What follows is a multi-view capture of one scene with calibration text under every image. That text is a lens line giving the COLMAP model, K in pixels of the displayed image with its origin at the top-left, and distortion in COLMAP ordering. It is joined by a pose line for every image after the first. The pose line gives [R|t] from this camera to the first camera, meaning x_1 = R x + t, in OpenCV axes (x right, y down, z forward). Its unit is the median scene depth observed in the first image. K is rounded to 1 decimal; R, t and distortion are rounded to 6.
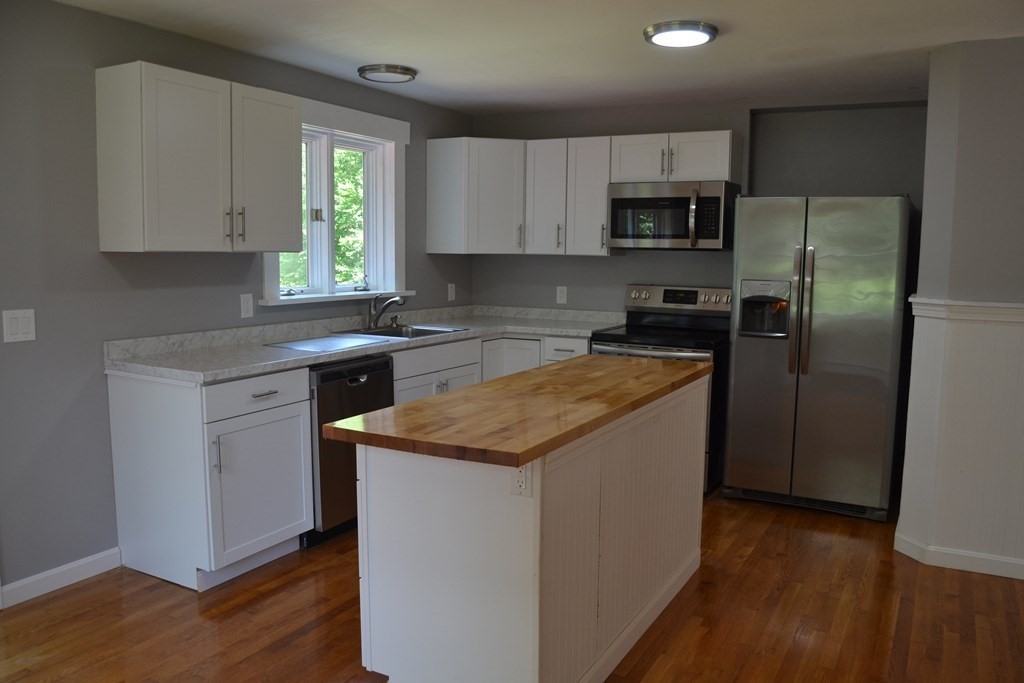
lens RADIAL K [[806.8, 0, 508.7], [0, 806.8, 344.6], [0, 0, 1]] dist [-0.091221, 0.030066]
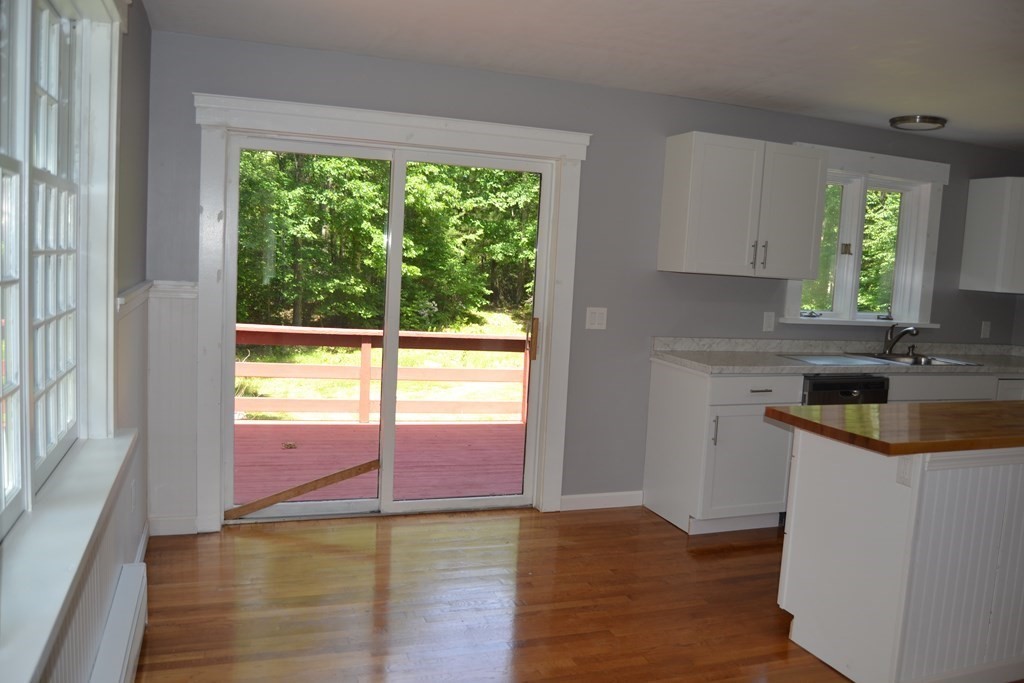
lens RADIAL K [[806.8, 0, 518.2], [0, 806.8, 346.7], [0, 0, 1]] dist [-0.091221, 0.030066]
pose [[0.753901, 0.103306, -0.648815, 0.176799], [-0.122597, 0.992335, 0.015549, 0.016839], [0.645448, 0.067821, 0.760787, -0.164405]]
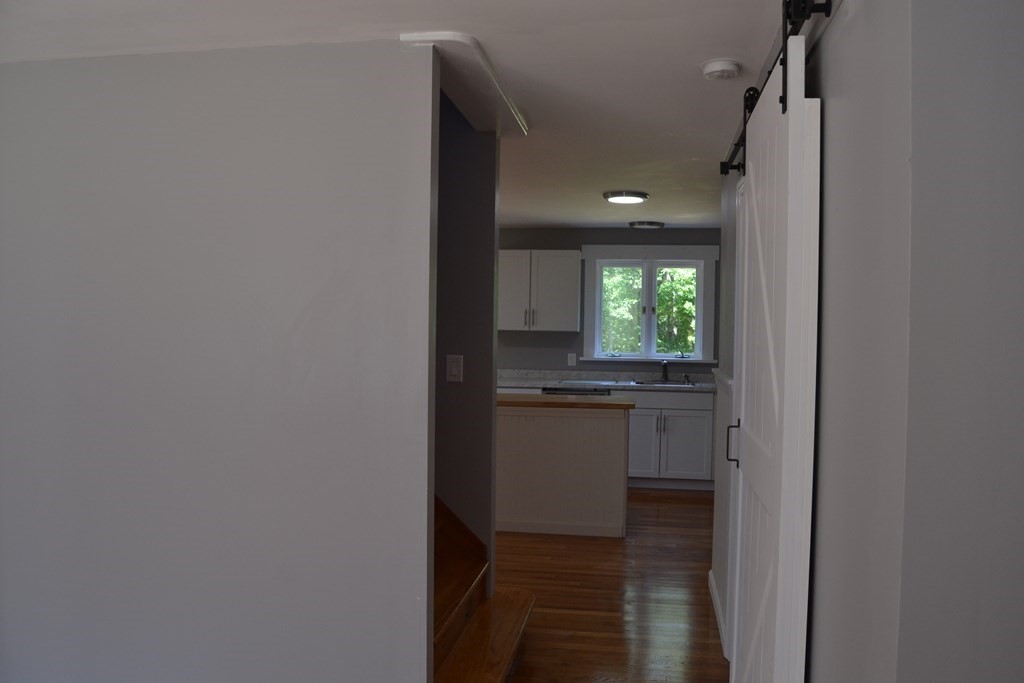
lens RADIAL K [[806.8, 0, 512.5], [0, 806.8, 340.8], [0, 0, 1]] dist [-0.091221, 0.030066]
pose [[0.335832, 0.015883, -0.941788, 1.429729], [-0.121867, 0.992187, -0.026723, -0.024801], [0.934005, 0.123747, 0.335143, 0.226224]]
